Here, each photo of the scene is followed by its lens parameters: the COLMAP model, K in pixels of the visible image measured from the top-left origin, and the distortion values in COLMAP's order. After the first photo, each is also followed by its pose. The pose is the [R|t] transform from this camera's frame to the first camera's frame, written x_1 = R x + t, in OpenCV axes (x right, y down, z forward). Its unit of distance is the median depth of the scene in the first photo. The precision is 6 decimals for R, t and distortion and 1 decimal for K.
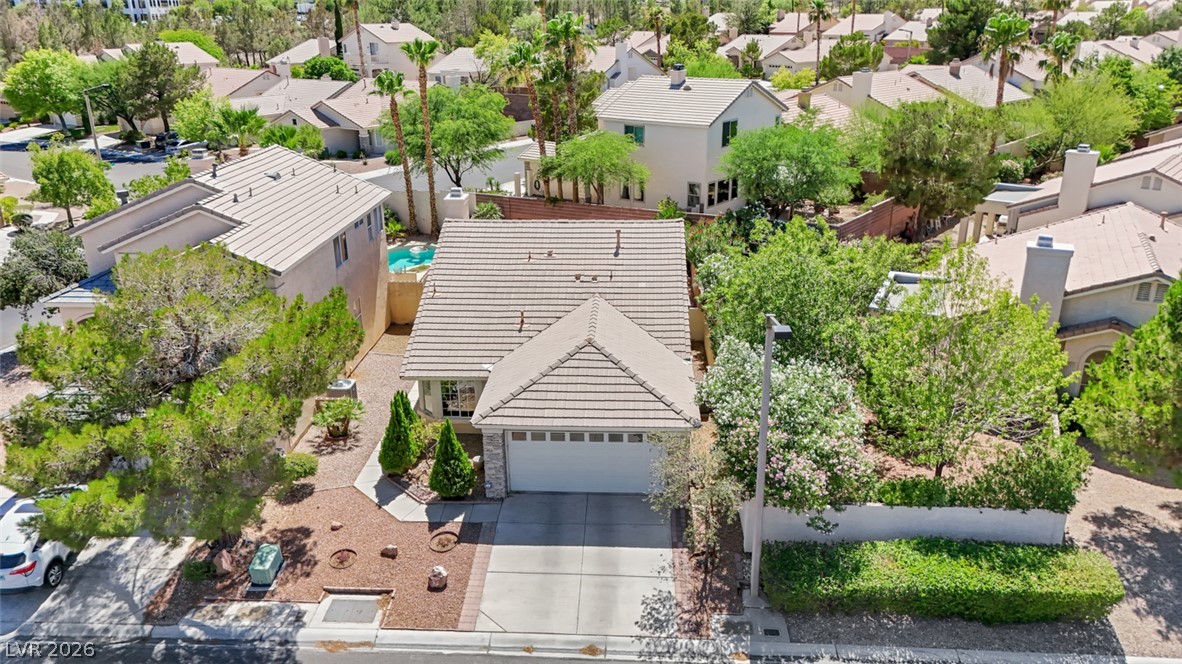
lens RADIAL K [[877.1, 0, 595.7], [0, 877.1, 330.9], [0, 0, 1]] dist [0.036410, -0.004223]
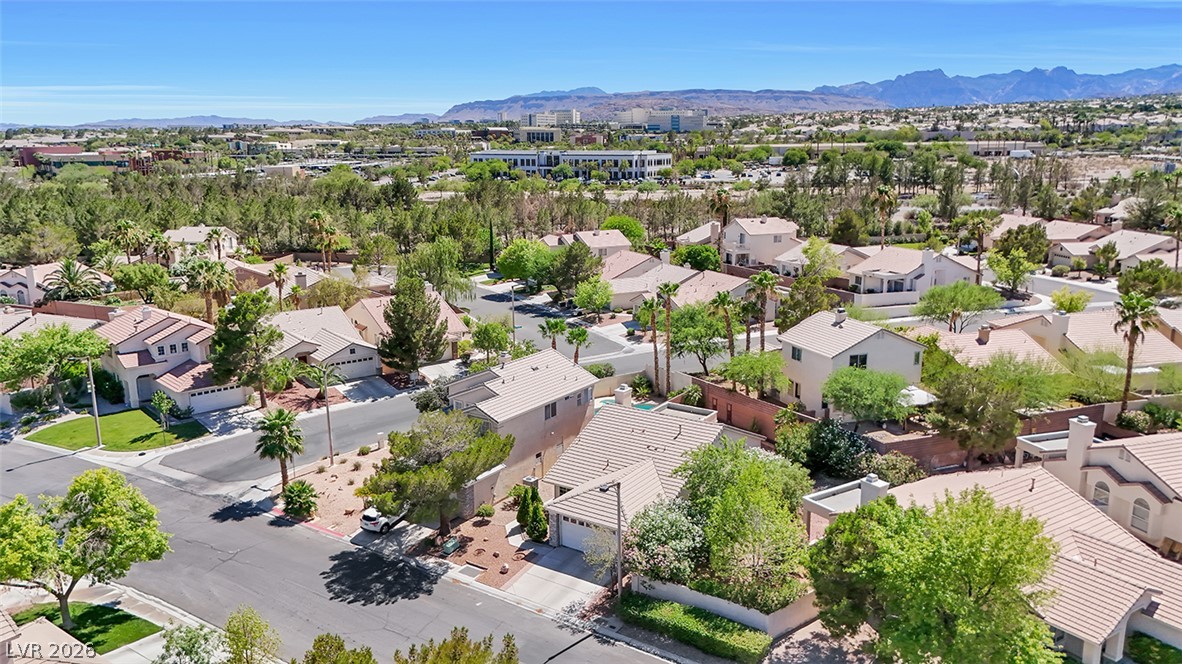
lens RADIAL K [[890.6, 0, 593.3], [0, 890.6, 330.8], [0, 0, 1]] dist [0.028771, -0.007884]
pose [[0.853407, 0.115112, -0.508376, 0.850541], [-0.180341, 0.980282, -0.080769, -0.137231], [0.489054, 0.160610, 0.857339, -0.739503]]
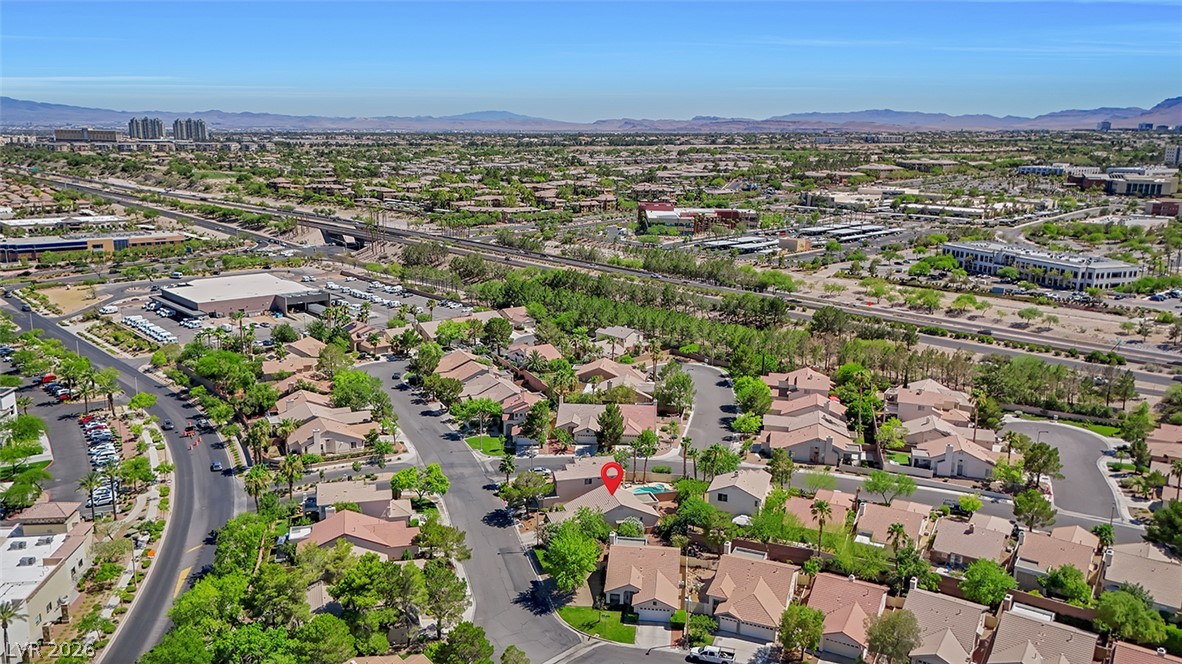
lens RADIAL K [[890.6, 0, 593.3], [0, 890.6, 330.8], [0, 0, 1]] dist [0.028771, -0.007884]
pose [[0.331973, 0.222801, -0.916599, 4.616622], [-0.350983, 0.931111, 0.099210, -1.556707], [0.875560, 0.288775, 0.387303, -1.309120]]
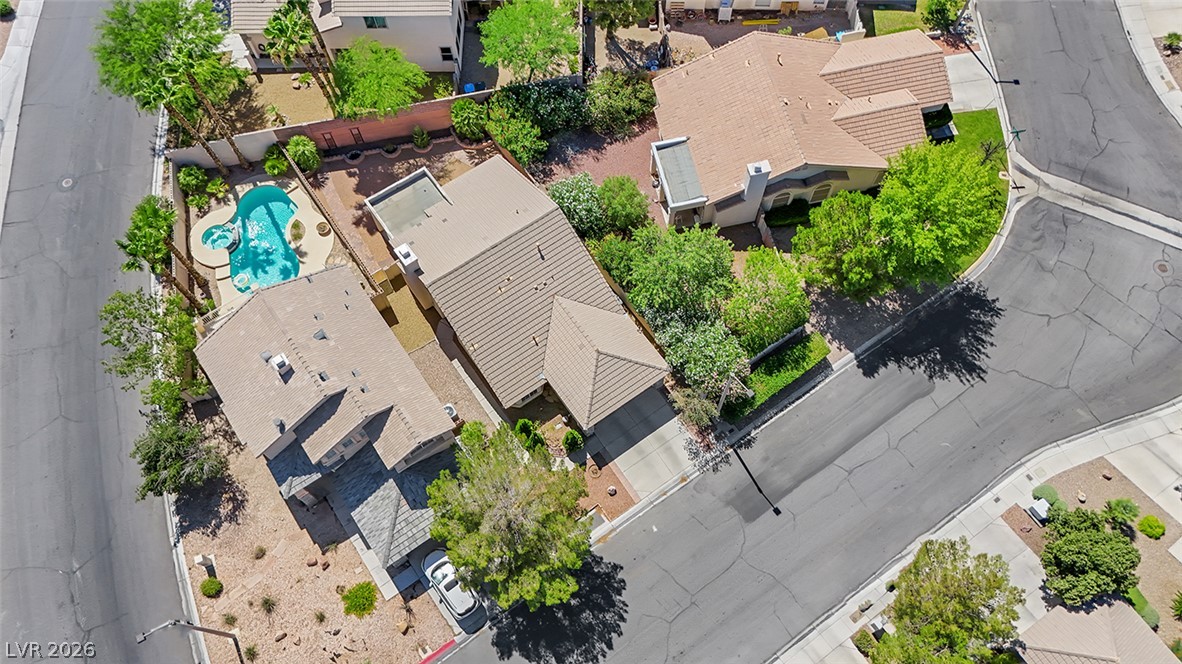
lens RADIAL K [[890.6, 0, 593.3], [0, 890.6, 330.8], [0, 0, 1]] dist [0.028771, -0.007884]
pose [[0.788487, -0.558712, 0.257158, -0.440974], [0.212459, 0.639789, 0.738601, -1.310431], [-0.577192, -0.527742, 0.623168, -0.168406]]
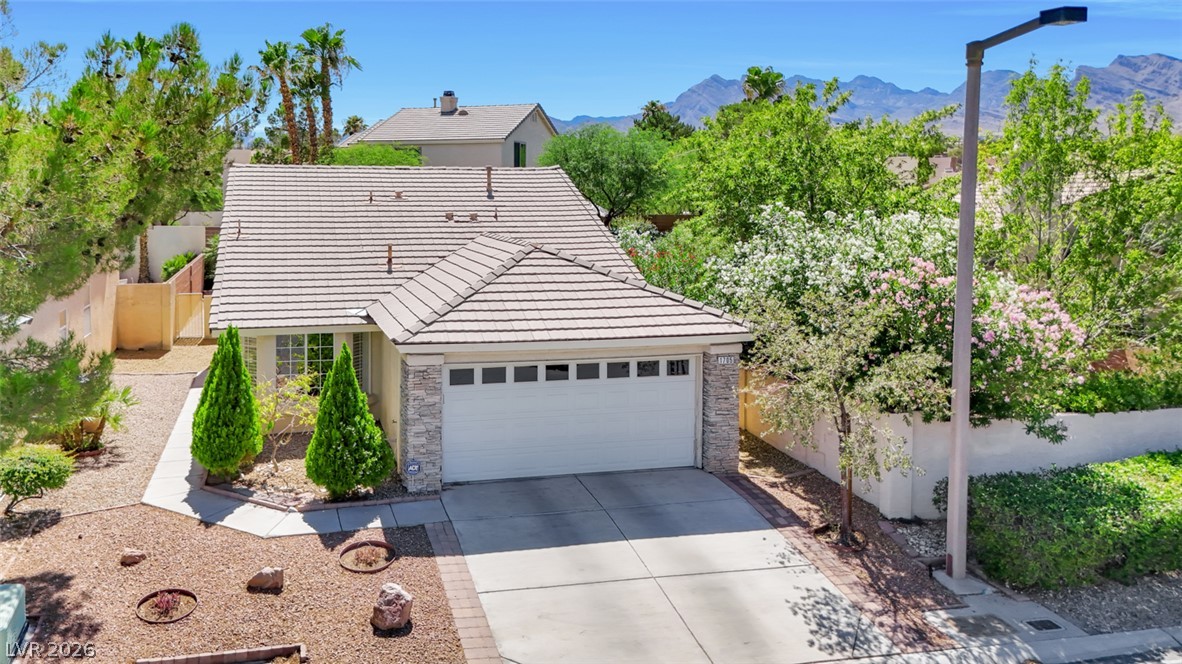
lens RADIAL K [[913.8, 0, 486.9], [0, 913.8, 252.2], [0, 0, 1]] dist [0.031725, 0.000090]
pose [[0.963016, -0.000143, 0.269445, -0.199397], [0.076123, 0.959406, -0.271561, 0.175527], [-0.258468, 0.282029, 0.923934, 0.348479]]
